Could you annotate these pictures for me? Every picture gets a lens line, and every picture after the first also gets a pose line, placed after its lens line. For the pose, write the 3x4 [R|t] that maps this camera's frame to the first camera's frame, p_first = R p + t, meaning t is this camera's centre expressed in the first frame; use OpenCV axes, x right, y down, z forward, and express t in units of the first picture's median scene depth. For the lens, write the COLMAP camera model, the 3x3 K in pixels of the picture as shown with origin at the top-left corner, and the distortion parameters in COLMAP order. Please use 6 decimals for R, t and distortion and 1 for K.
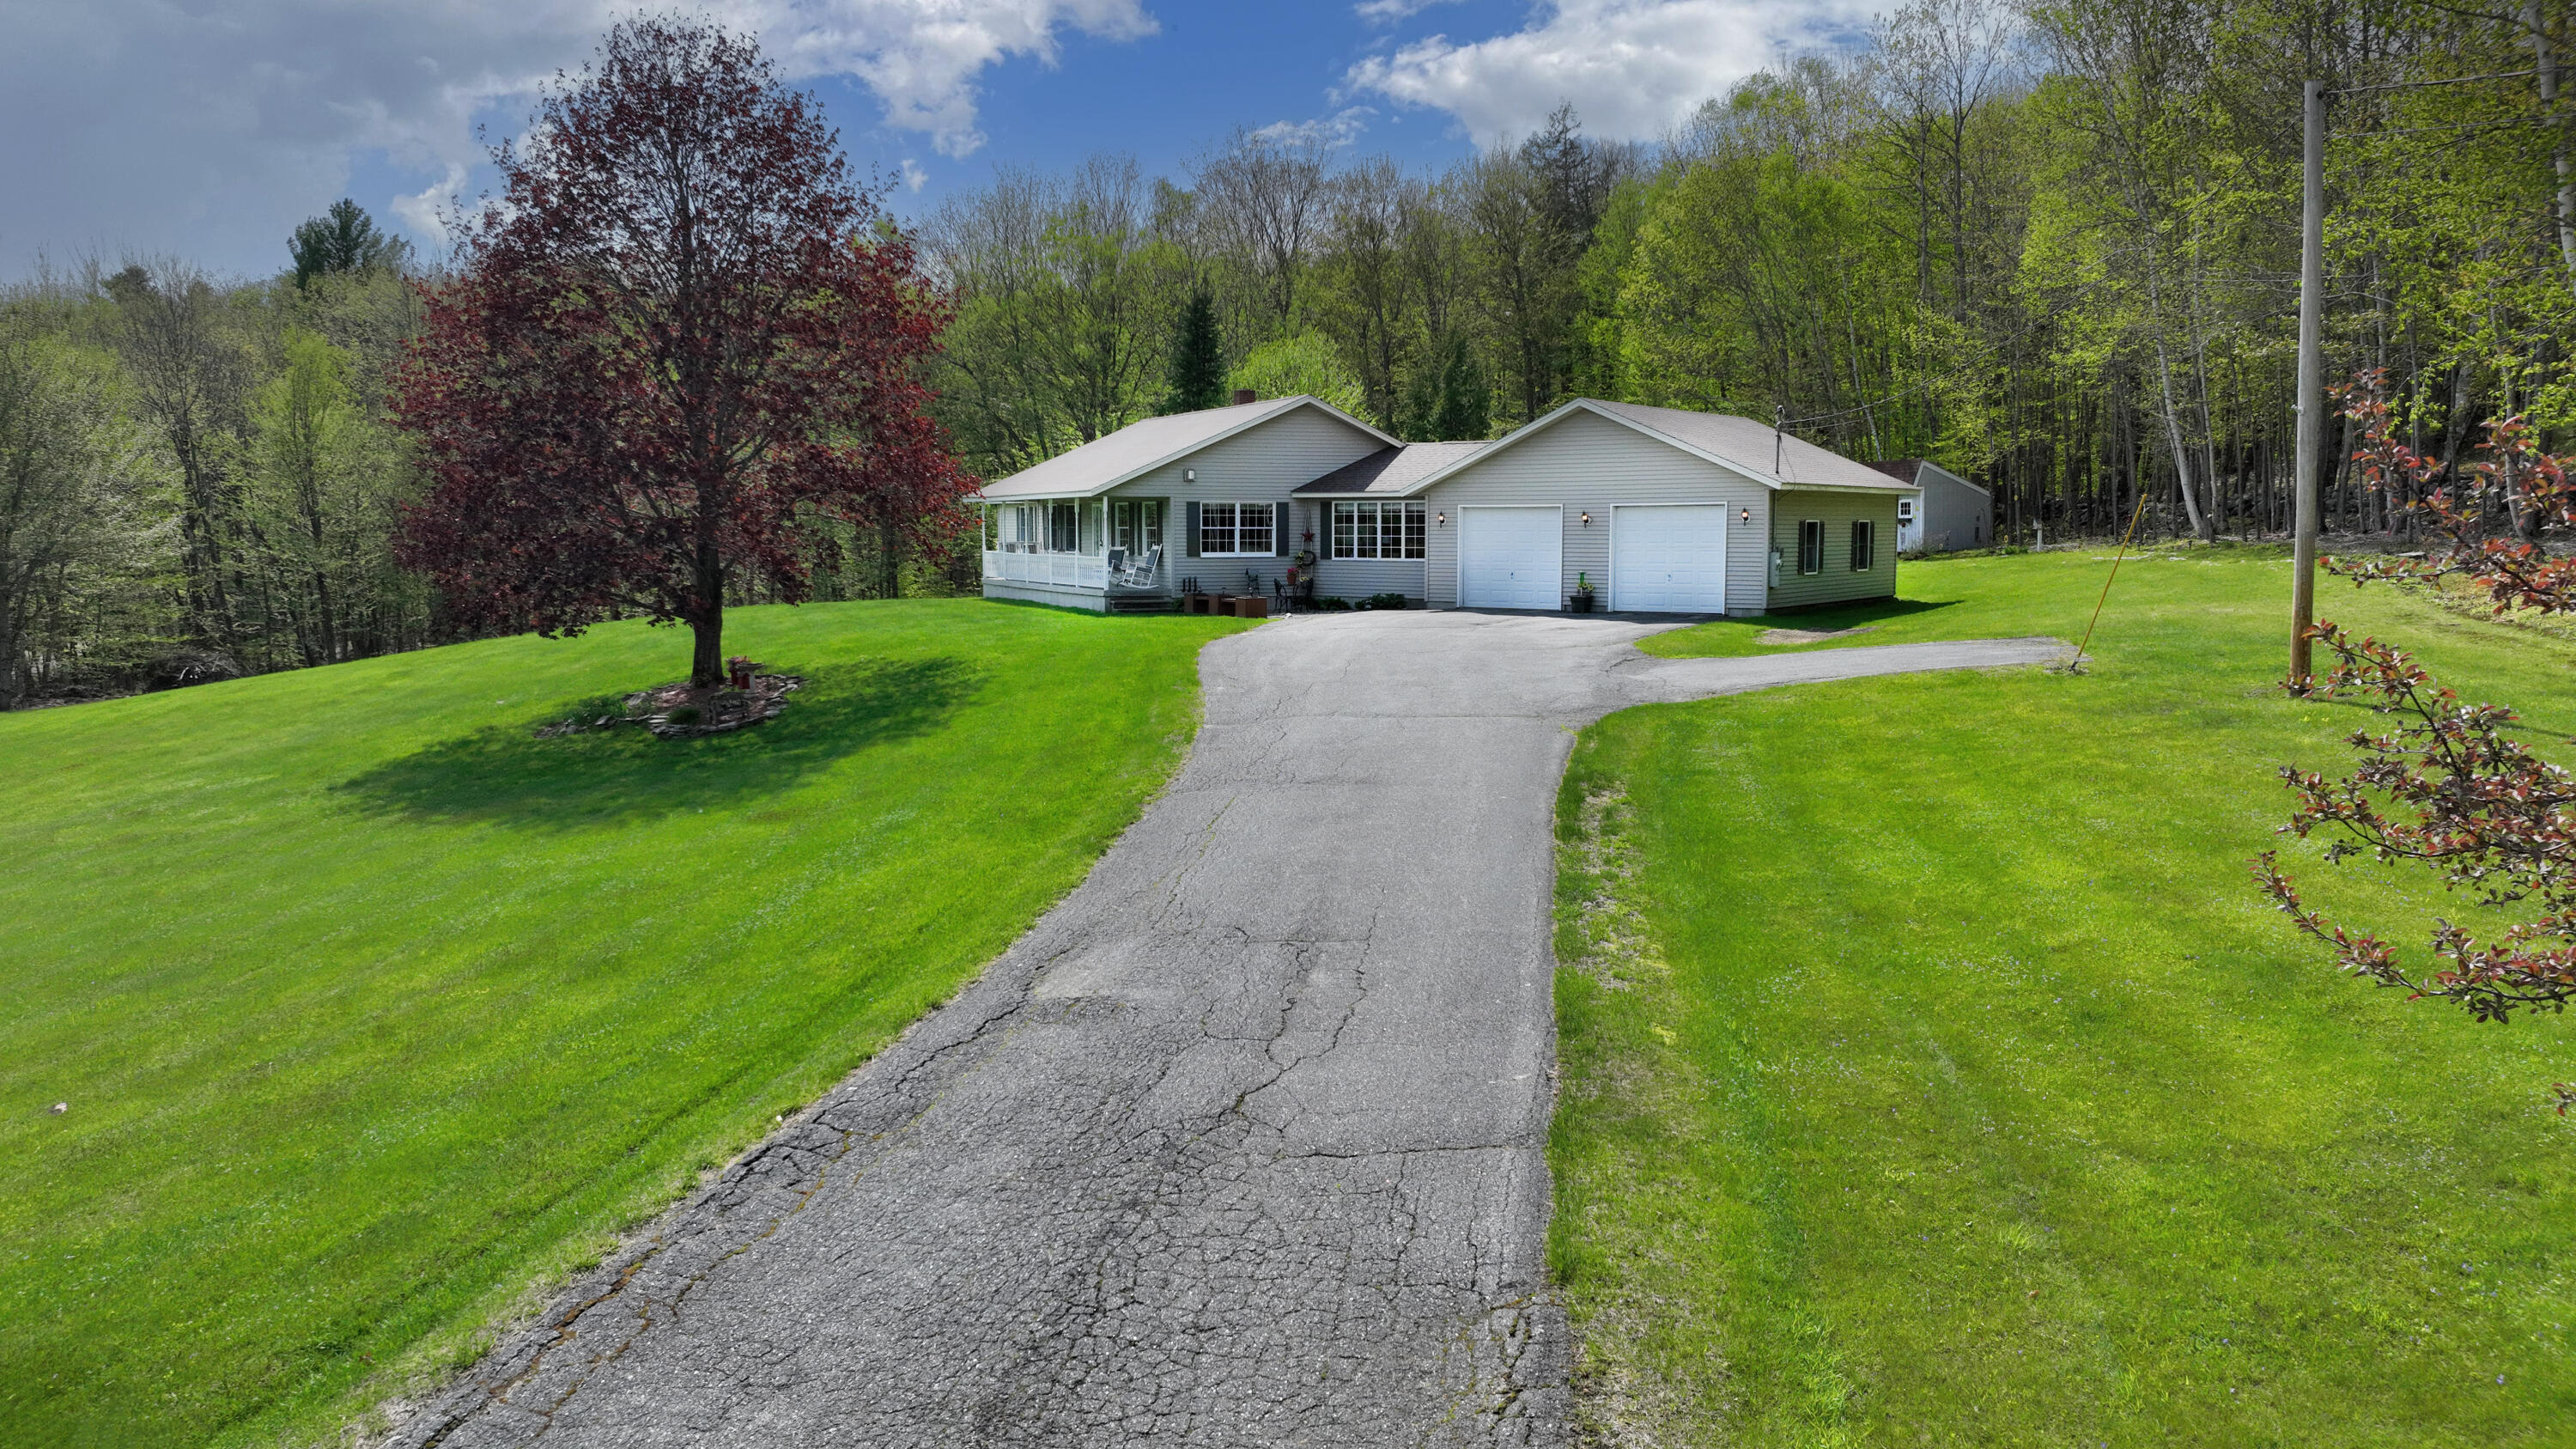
lens RADIAL K [[1814.5, 0, 1286.6], [0, 1814.5, 721.2], [0, 0, 1]] dist [-0.001983, 0.017695]
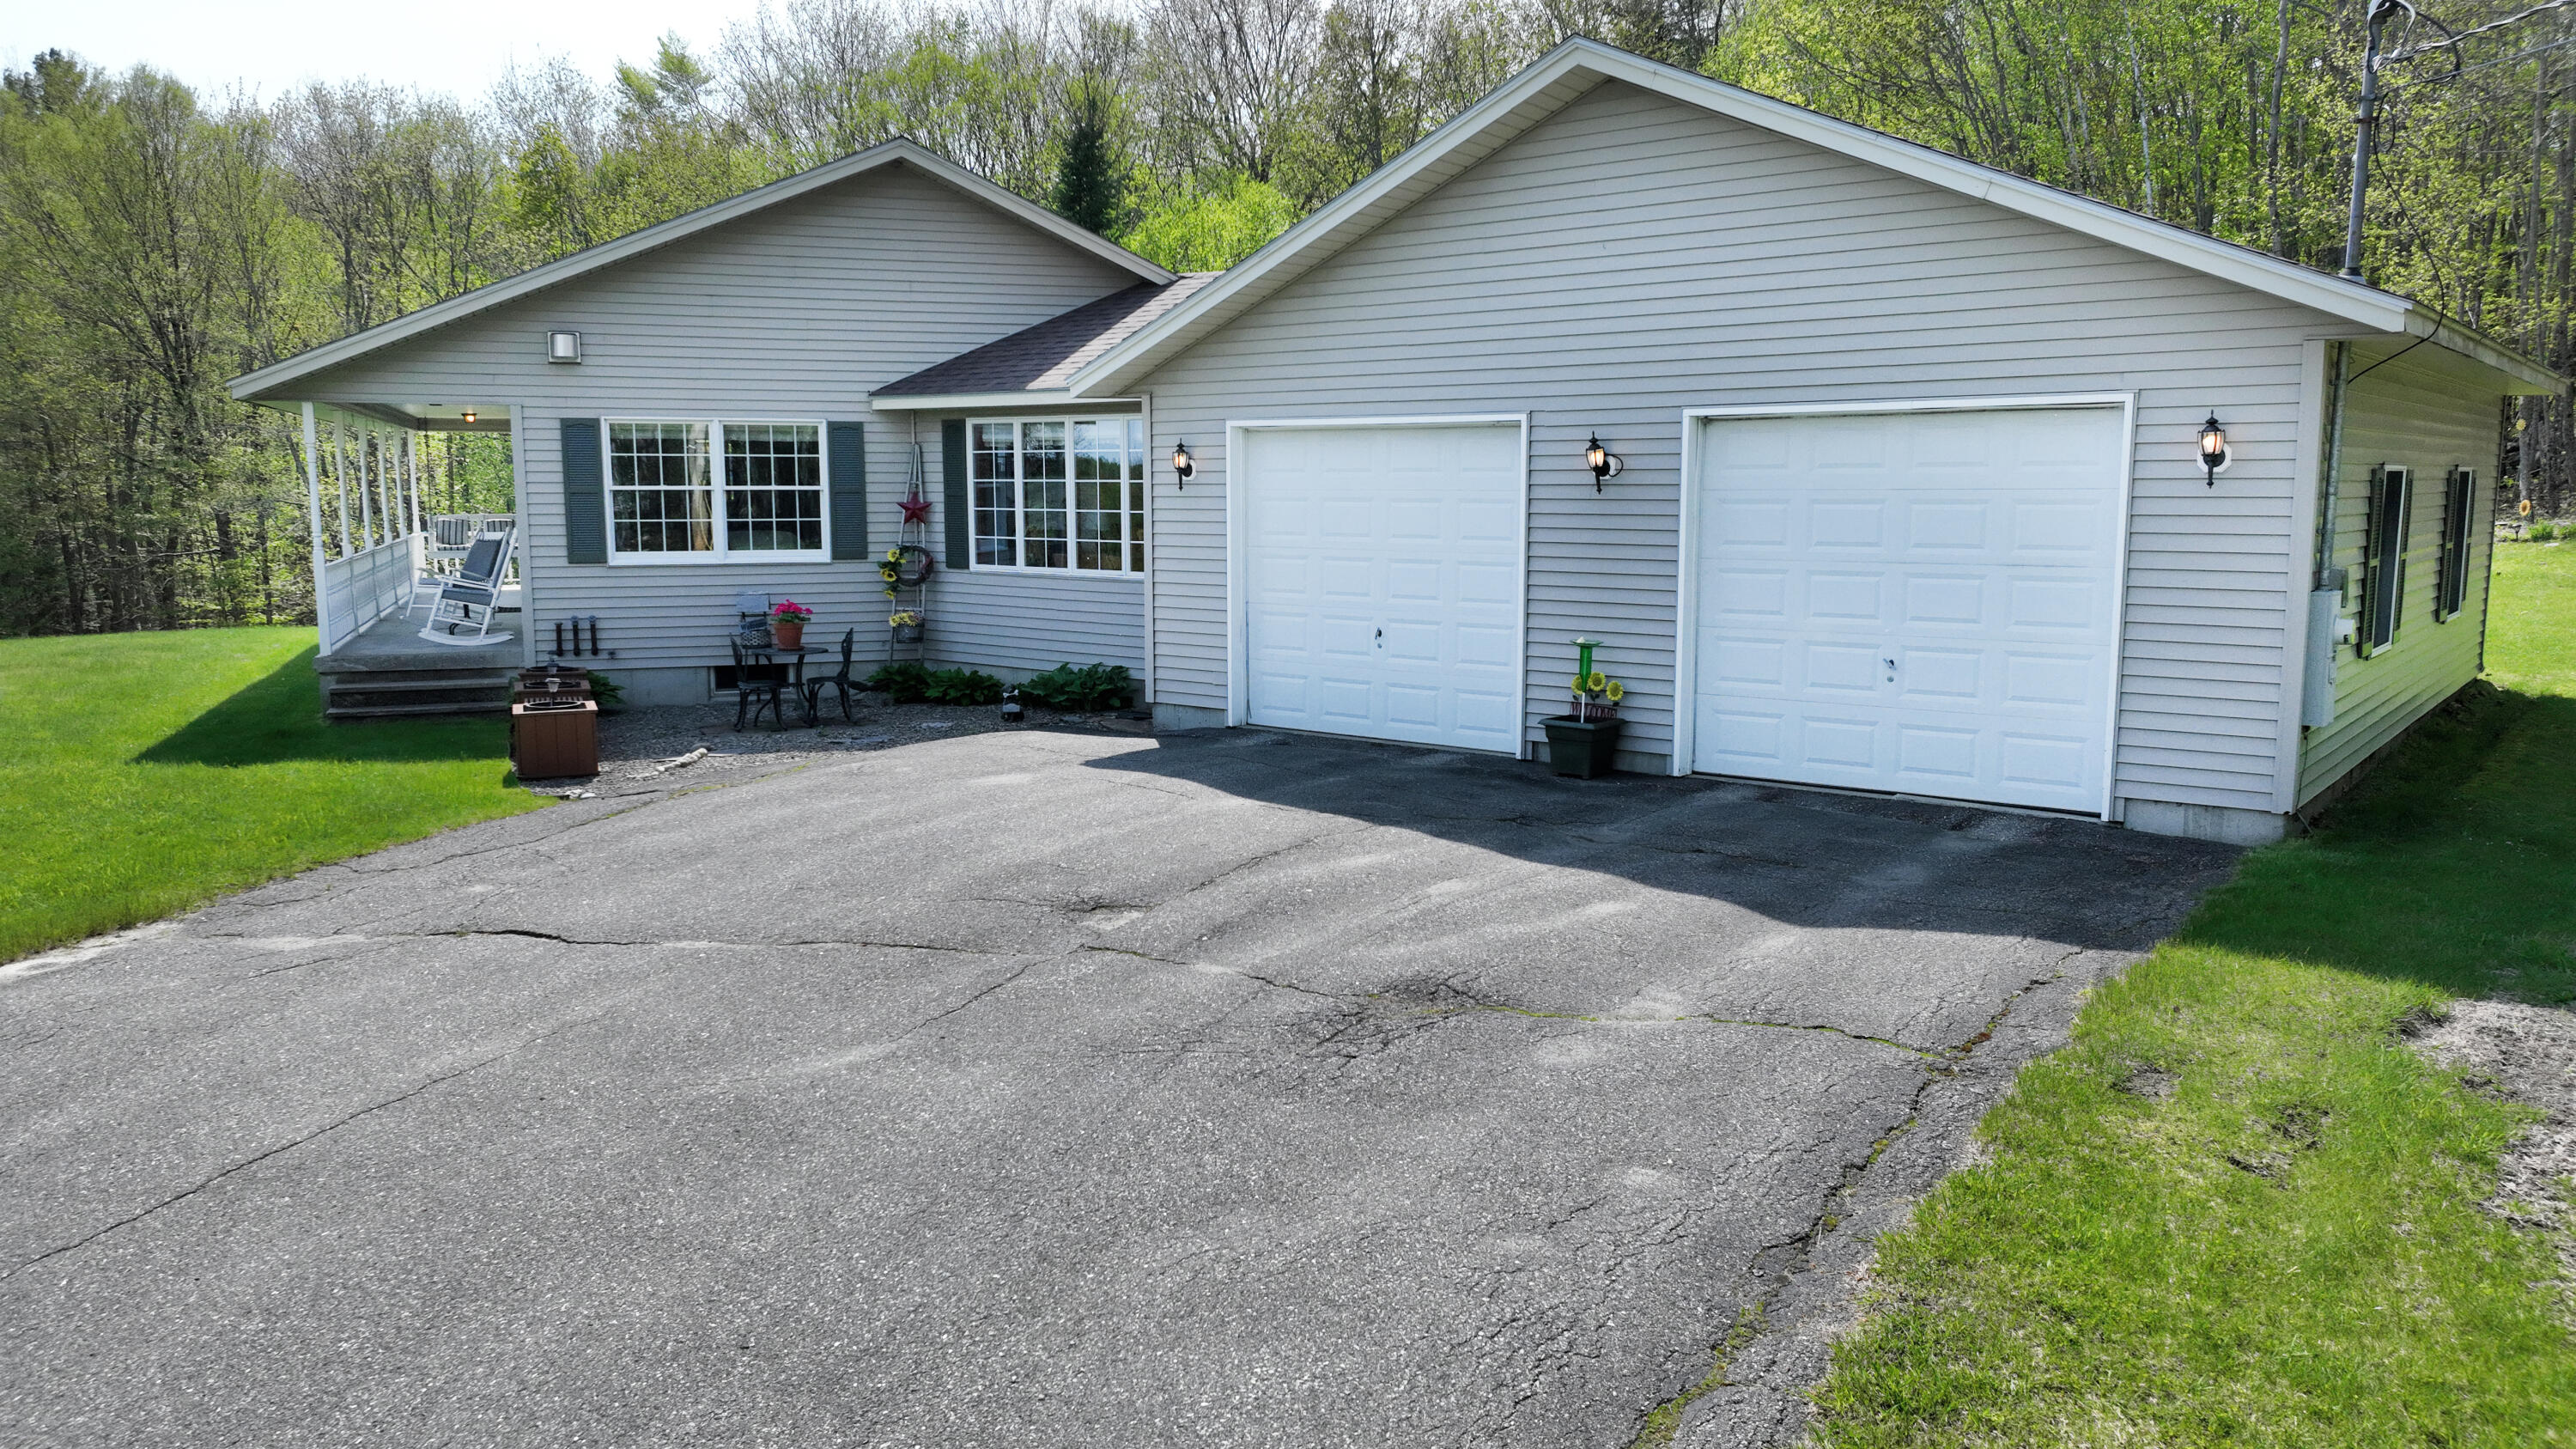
lens RADIAL K [[1814.5, 0, 1288.5], [0, 1814.5, 728.0], [0, 0, 1]] dist [-0.001983, 0.017695]
pose [[0.998357, 0.006212, -0.056960, 0.116461], [-0.004340, 0.999448, 0.032939, -0.068993], [0.057134, -0.032638, 0.997833, 0.621256]]
